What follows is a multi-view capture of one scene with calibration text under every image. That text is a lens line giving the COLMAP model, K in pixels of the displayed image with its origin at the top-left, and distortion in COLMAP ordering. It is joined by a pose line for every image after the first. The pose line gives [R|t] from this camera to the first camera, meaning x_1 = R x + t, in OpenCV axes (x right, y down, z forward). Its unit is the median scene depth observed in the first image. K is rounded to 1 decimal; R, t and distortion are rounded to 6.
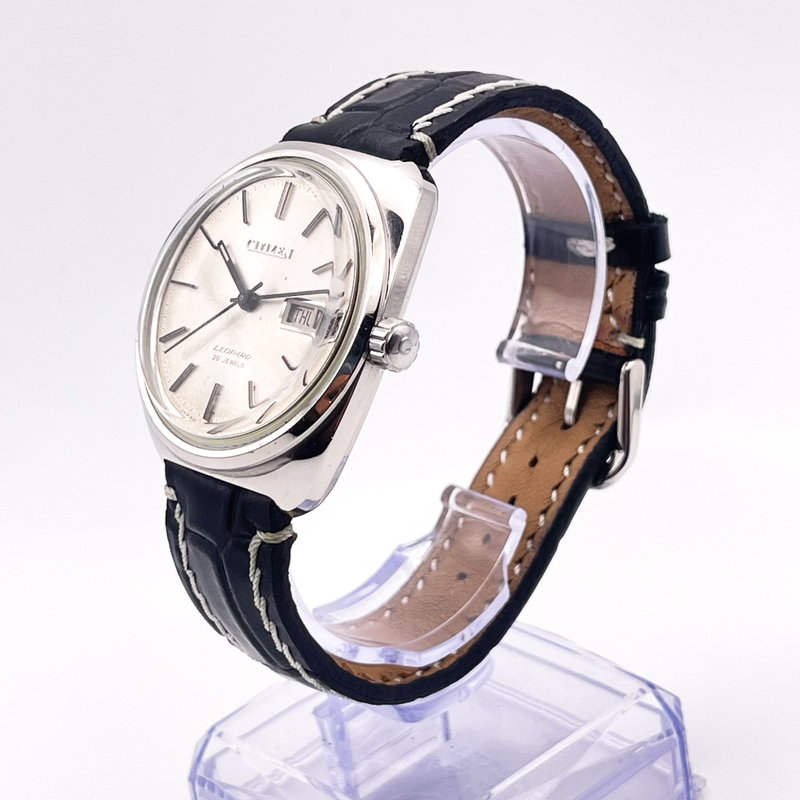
lens RADIAL K [[2133.4, 0, 400.3], [0, 2133.4, 400.1], [0, 0, 1]] dist [0.029385, 0.042742]
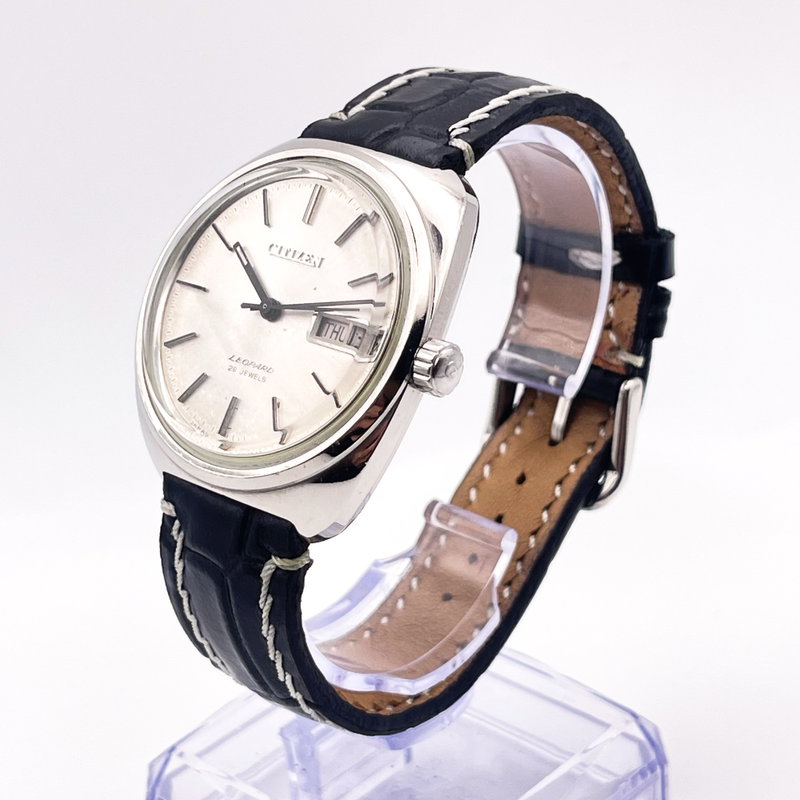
lens RADIAL K [[2133.4, 0, 400.3], [0, 2133.4, 400.1], [0, 0, 1]] dist [0.029385, 0.042742]
pose [[0.992110, 0.041173, 0.118417, -0.115310], [-0.044507, 0.998680, 0.025648, -0.031111], [-0.117205, -0.030716, 0.992633, 0.059078]]
